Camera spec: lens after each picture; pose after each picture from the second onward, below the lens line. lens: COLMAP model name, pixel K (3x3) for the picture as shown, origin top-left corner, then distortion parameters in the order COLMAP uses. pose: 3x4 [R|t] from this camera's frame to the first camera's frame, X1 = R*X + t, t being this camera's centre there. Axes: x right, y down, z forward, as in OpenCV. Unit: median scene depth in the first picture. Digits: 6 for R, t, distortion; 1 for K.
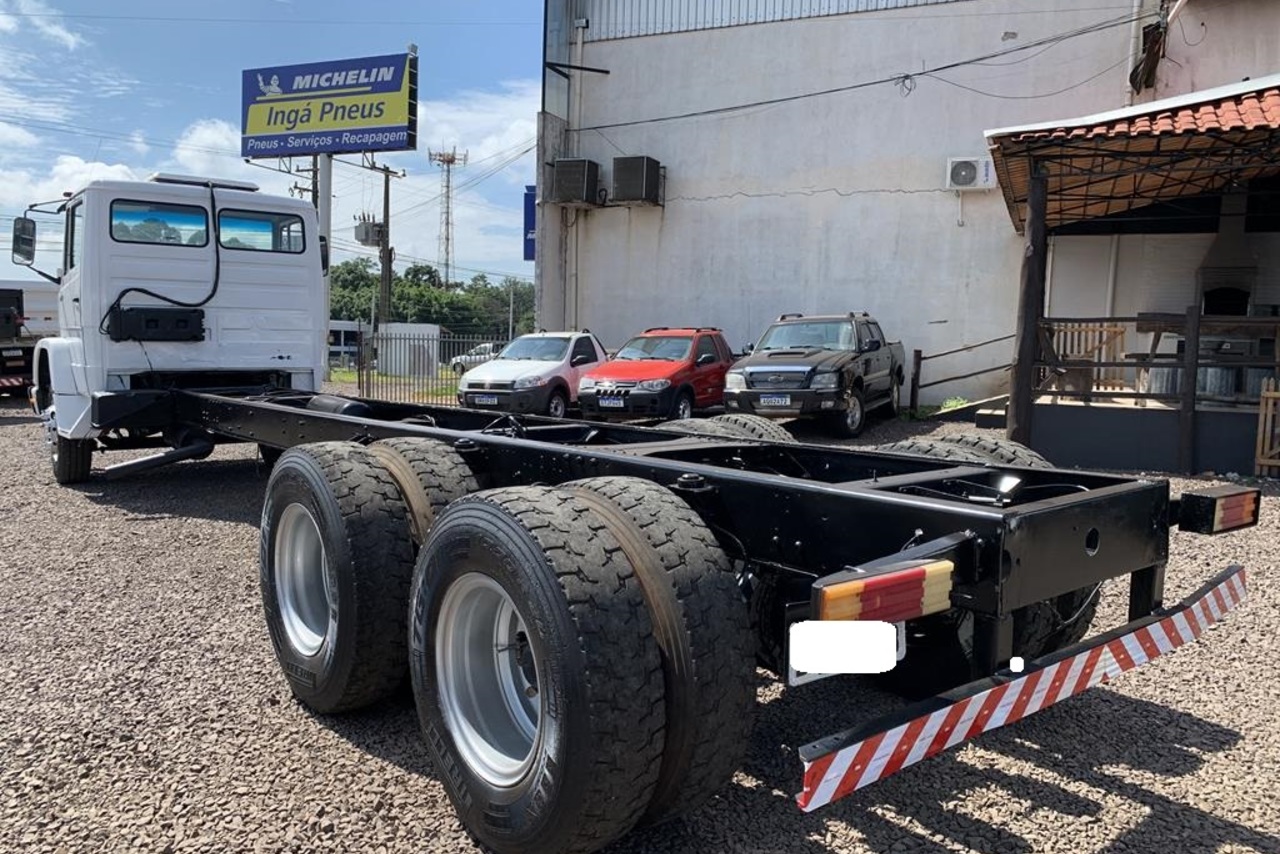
lens RADIAL K [[962.3, 0, 640.2], [0, 962.3, 397.9], [0, 0, 1]] dist [0.085732, -0.131529]
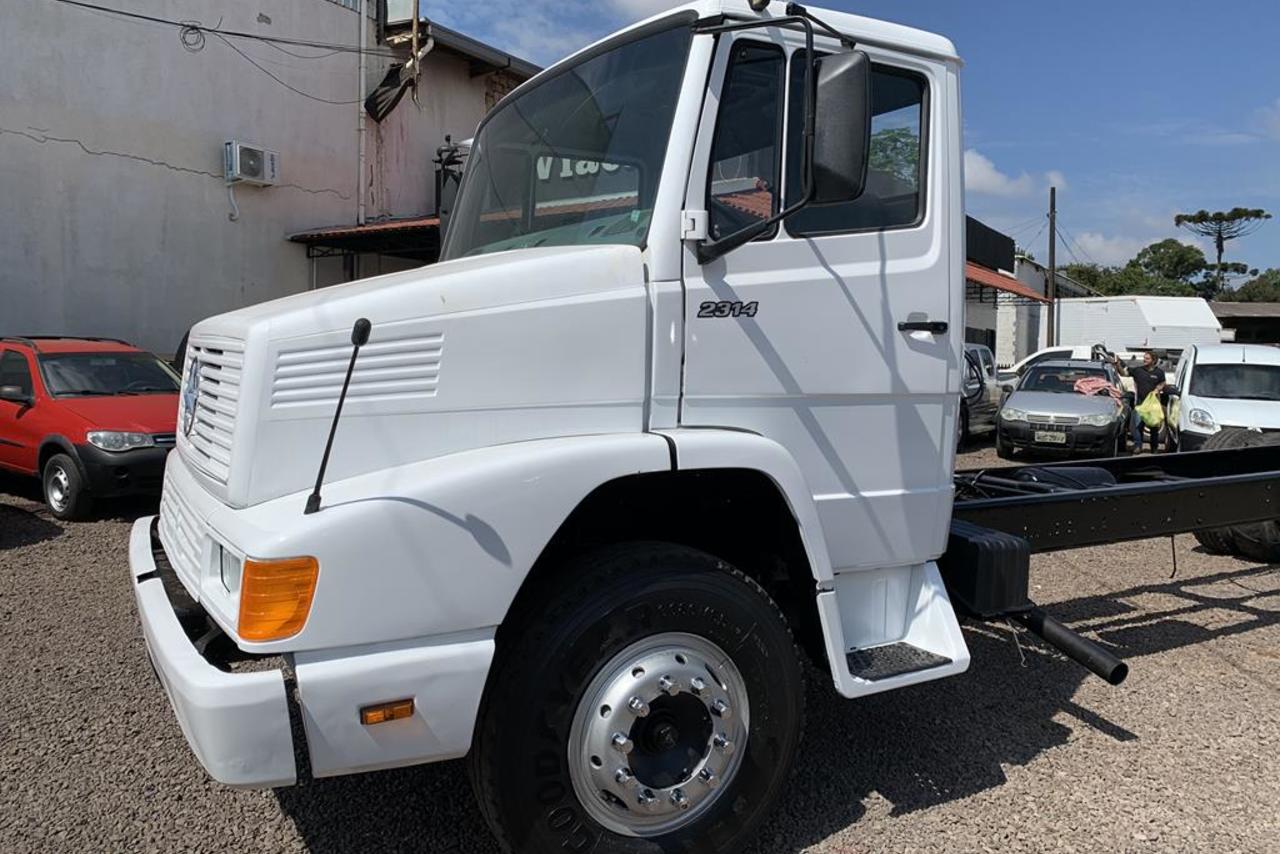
lens RADIAL K [[962.3, 0, 640.2], [0, 962.3, 397.9], [0, 0, 1]] dist [0.085732, -0.131529]
pose [[0.155803, -0.059780, 0.985978, -0.236263], [0.049119, 0.997401, 0.052711, -0.023274], [-0.986566, 0.040218, 0.158334, 0.252665]]
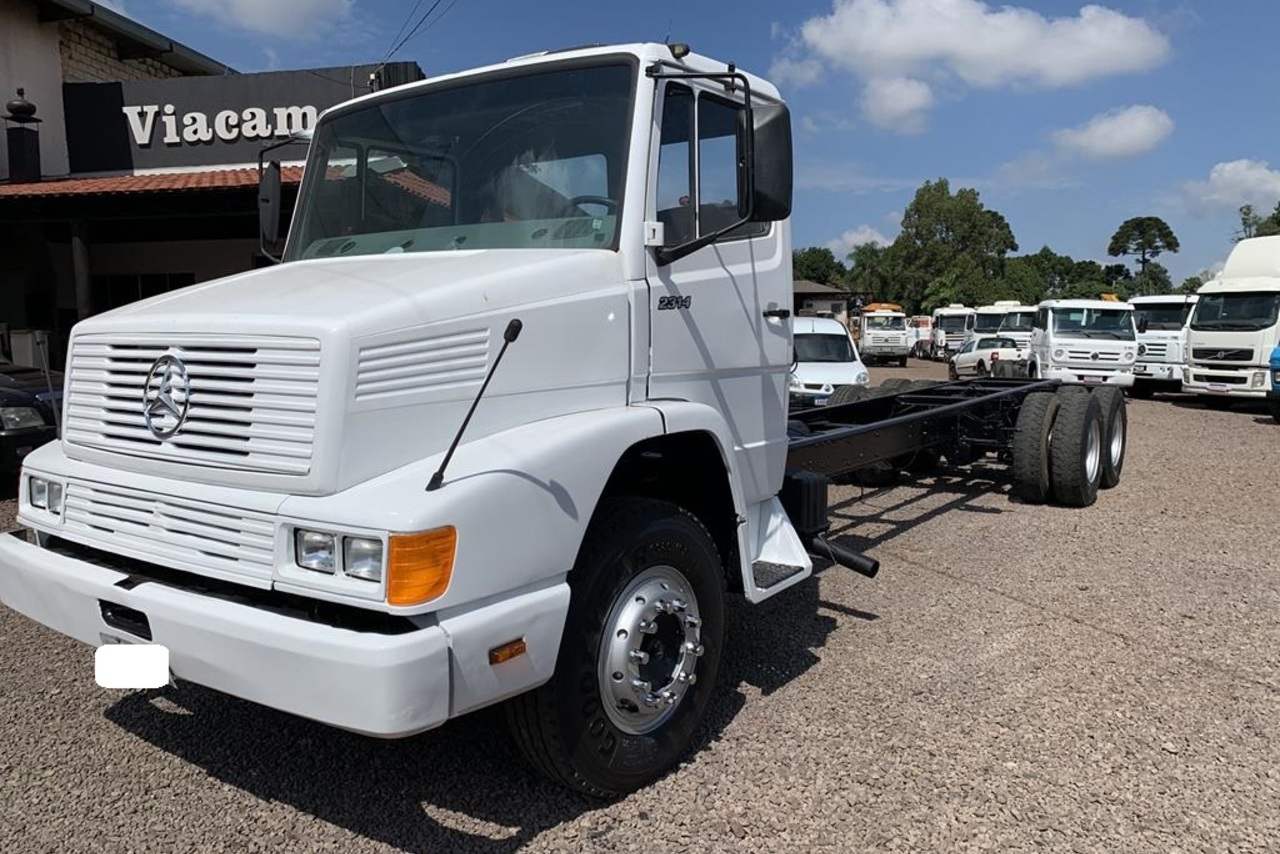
lens RADIAL K [[962.3, 0, 640.2], [0, 962.3, 397.9], [0, 0, 1]] dist [0.085732, -0.131529]
pose [[-0.270101, -0.079898, 0.959511, -0.251692], [0.064328, 0.992827, 0.100780, -0.026875], [-0.960681, 0.088944, -0.263024, 0.291844]]
